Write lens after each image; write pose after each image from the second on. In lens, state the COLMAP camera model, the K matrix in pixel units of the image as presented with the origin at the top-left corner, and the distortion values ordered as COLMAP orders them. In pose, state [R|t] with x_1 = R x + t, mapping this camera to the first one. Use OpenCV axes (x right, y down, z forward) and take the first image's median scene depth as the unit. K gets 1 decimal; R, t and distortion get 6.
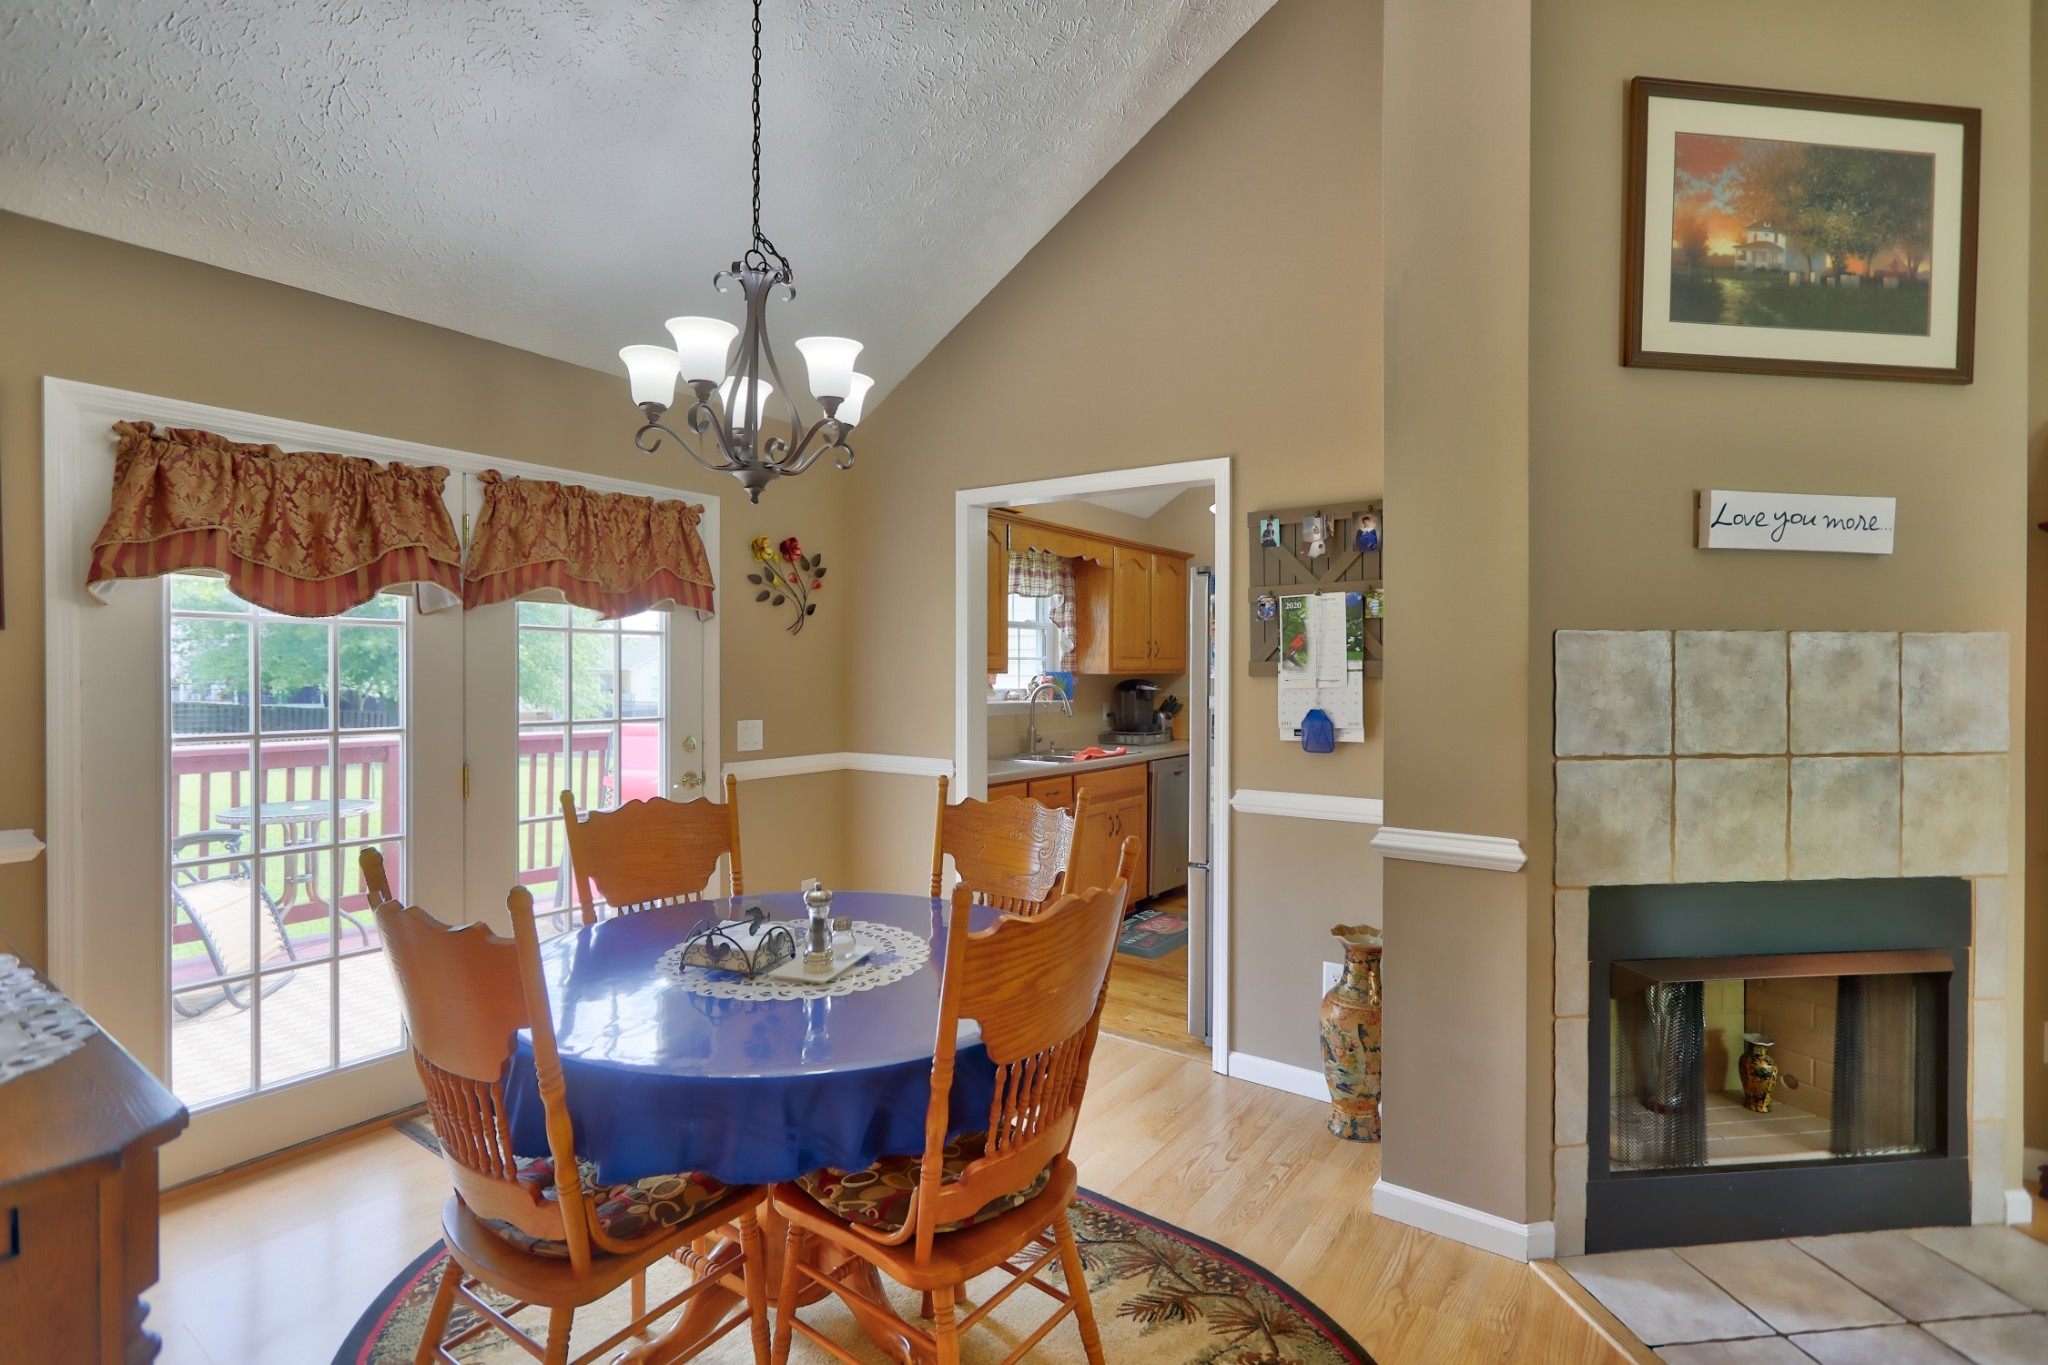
lens RADIAL K [[959.5, 0, 1022.2], [0, 959.5, 678.2], [0, 0, 1]] dist [-0.004687, 0.003330]
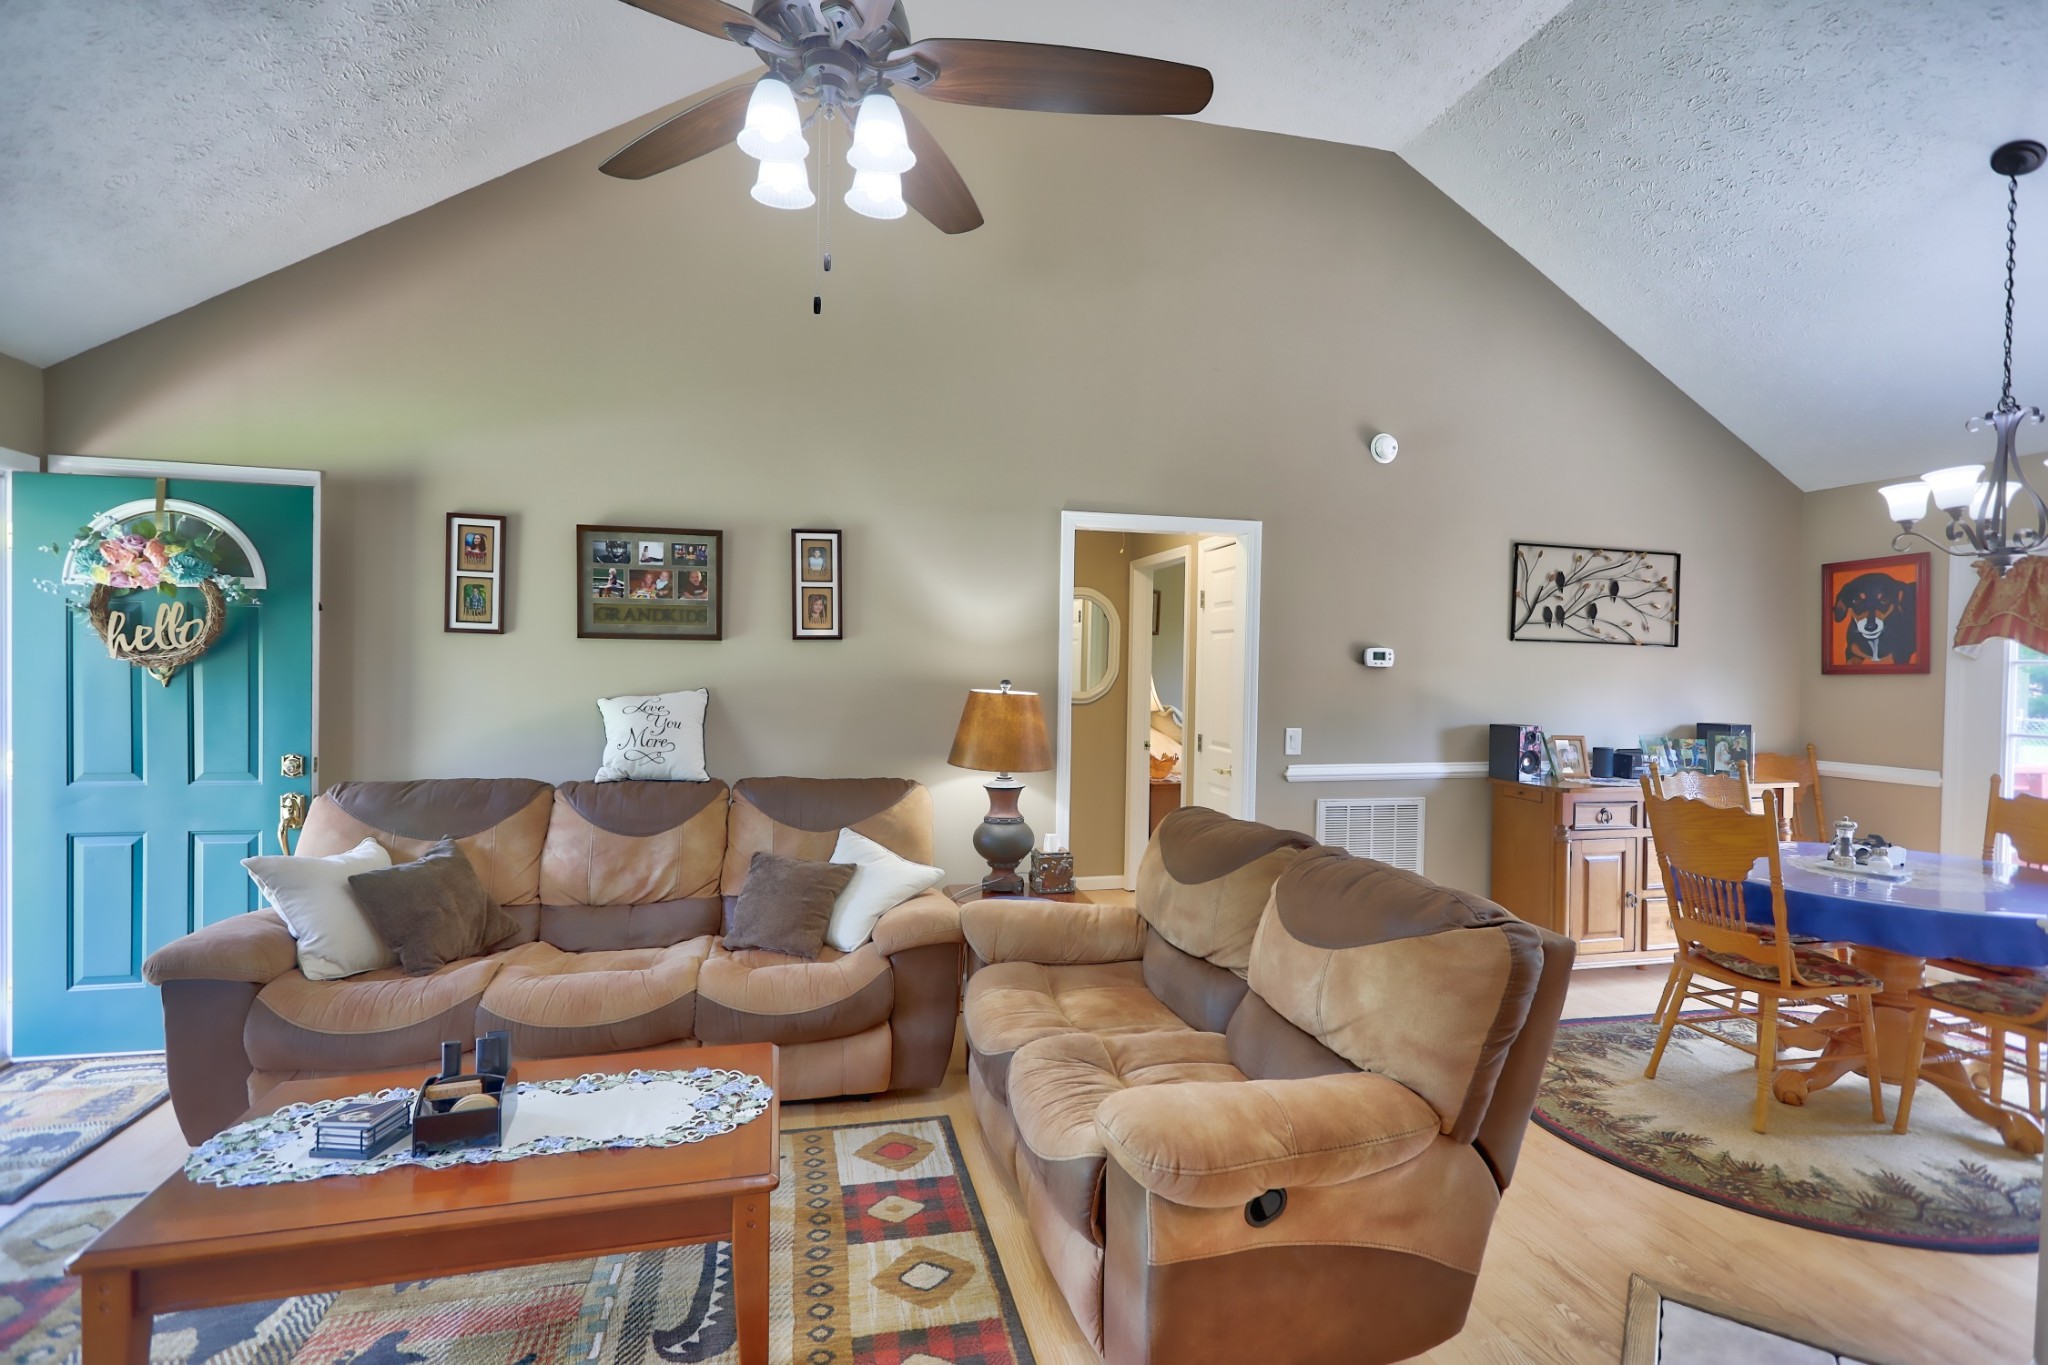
lens RADIAL K [[959.5, 0, 1027.5], [0, 959.5, 685.3], [0, 0, 1]] dist [-0.004687, 0.003330]
pose [[-0.653573, -0.003089, -0.756857, 1.664126], [-0.026408, 0.999476, 0.018726, -0.011333], [0.756403, 0.032226, -0.653312, 0.828297]]
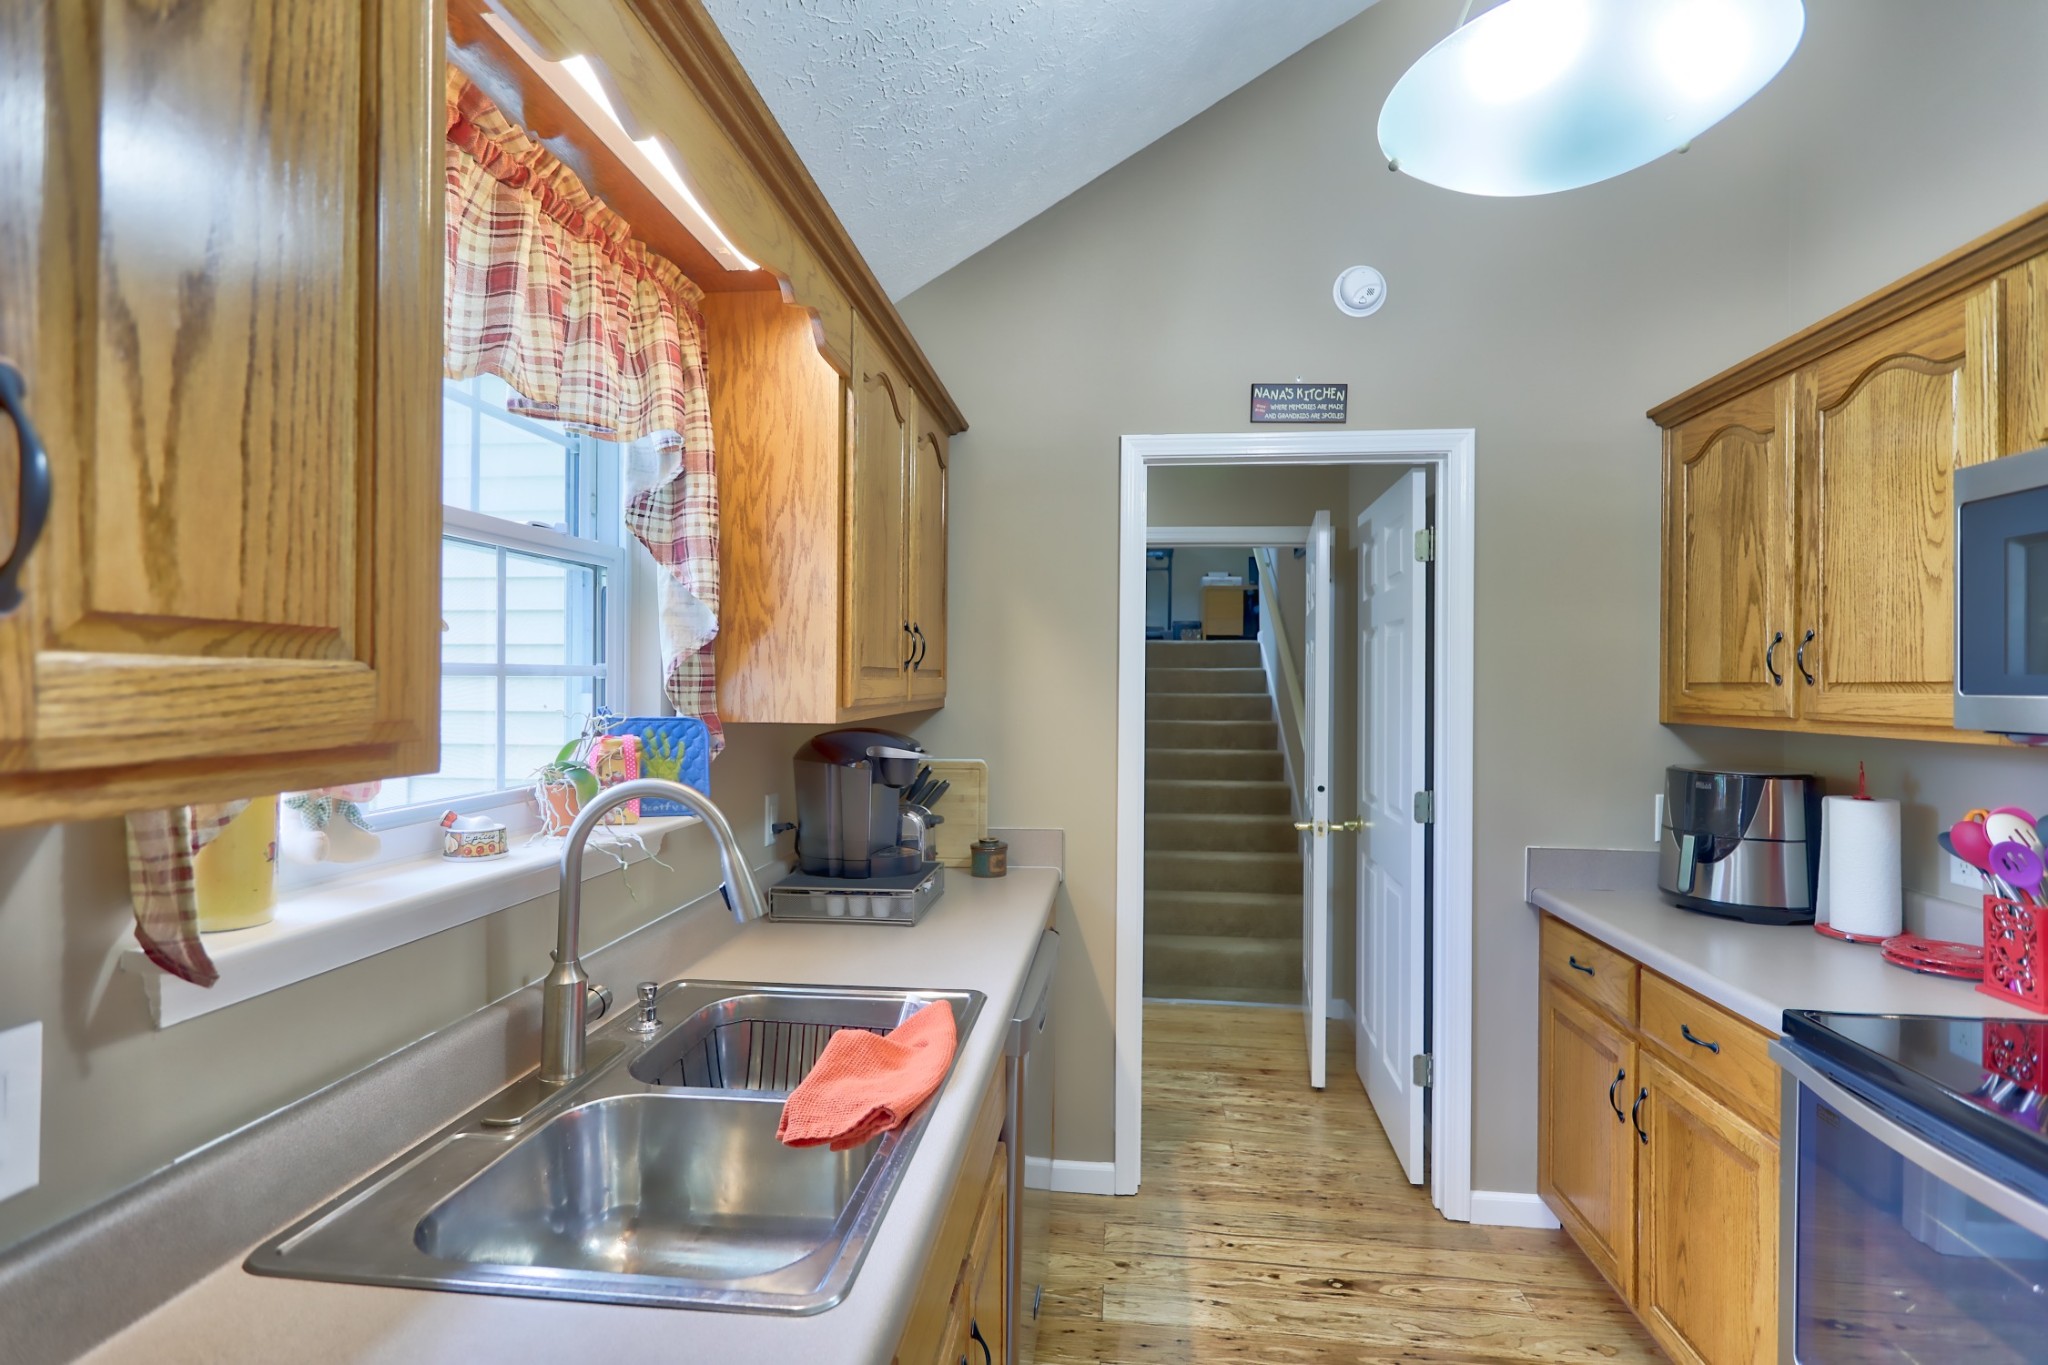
lens RADIAL K [[959.5, 0, 1039.1], [0, 959.5, 681.5], [0, 0, 1]] dist [-0.004687, 0.003330]
pose [[0.861984, 0.000573, 0.506935, -0.020225], [0.002830, 0.999978, -0.005942, -0.037728], [-0.506927, 0.006556, 0.861964, 1.705532]]
